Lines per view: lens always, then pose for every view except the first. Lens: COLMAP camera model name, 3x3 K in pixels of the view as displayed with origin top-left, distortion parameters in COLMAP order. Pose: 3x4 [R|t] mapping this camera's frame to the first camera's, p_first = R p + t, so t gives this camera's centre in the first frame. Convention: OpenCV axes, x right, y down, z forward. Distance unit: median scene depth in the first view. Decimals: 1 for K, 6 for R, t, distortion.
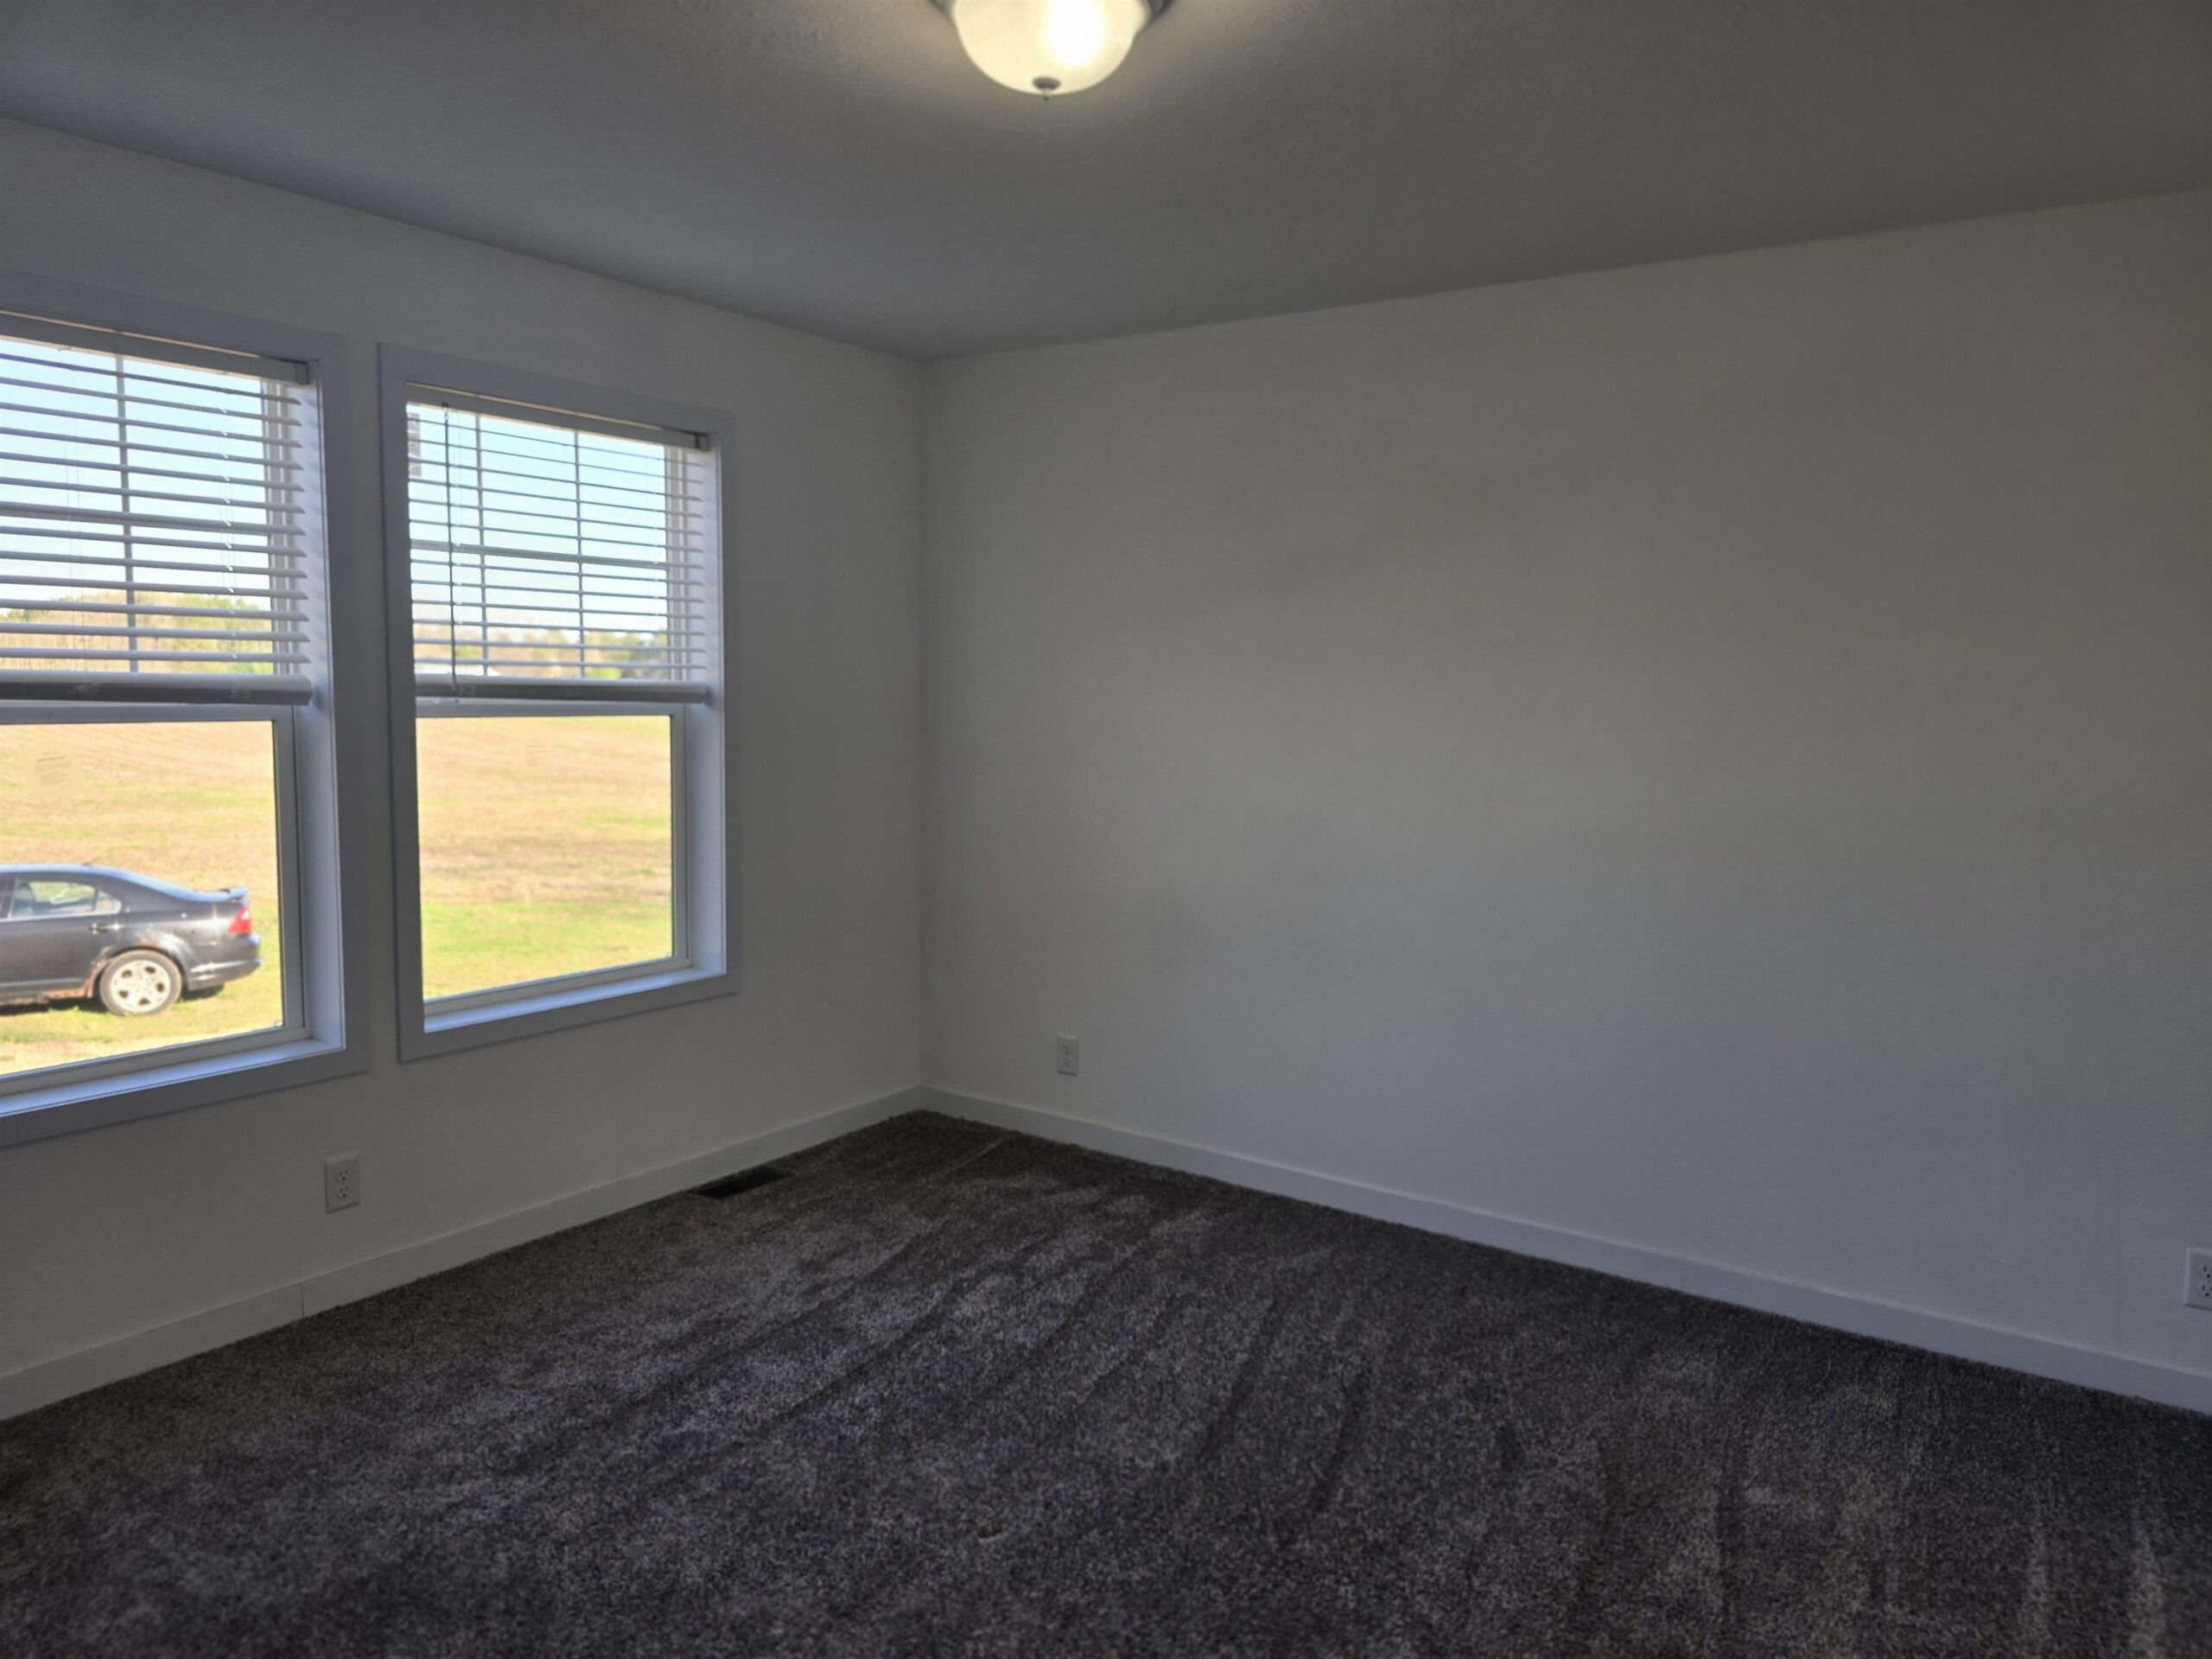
lens RADIAL K [[1495.9, 0, 1110.3], [0, 1495.9, 826.2], [0, 0, 1]] dist [0.058564, -0.049610]
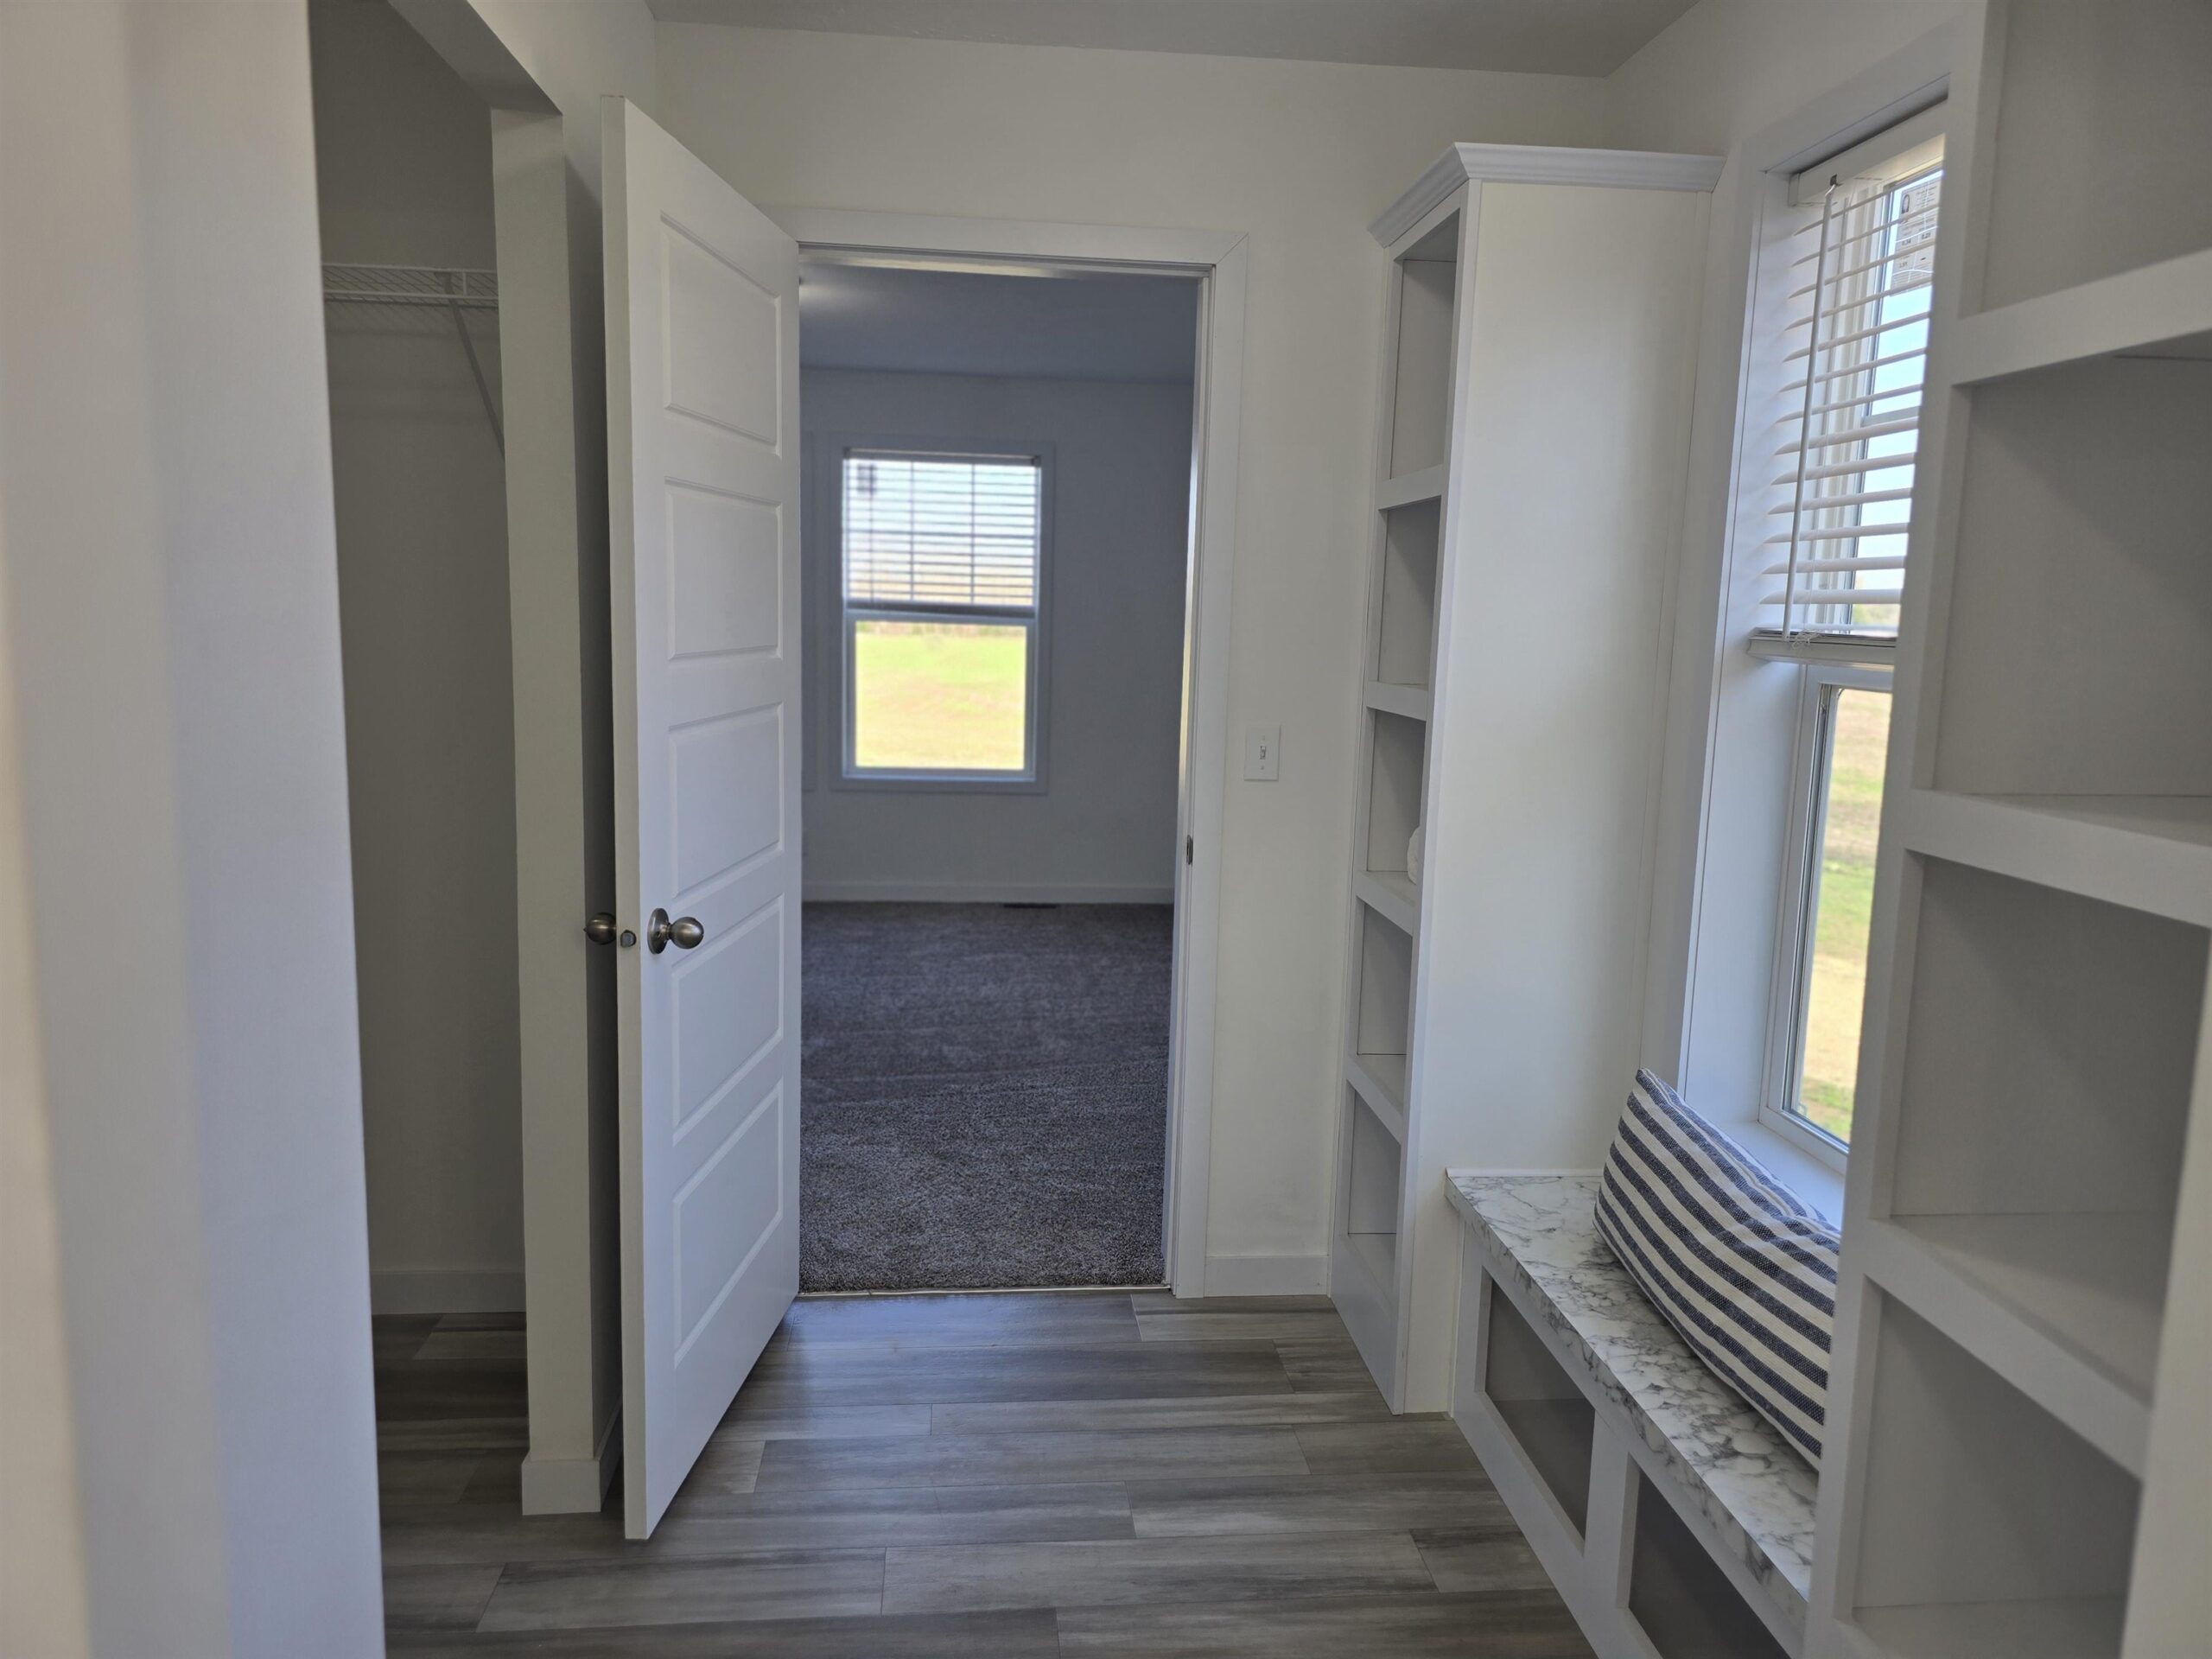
lens RADIAL K [[1495.9, 0, 1121.1], [0, 1495.9, 818.9], [0, 0, 1]] dist [0.058564, -0.049610]
pose [[0.662302, 0.098584, -0.742722, 1.124785], [-0.092902, 0.994461, 0.049156, 0.052055], [0.743455, 0.036444, 0.667793, -0.036971]]
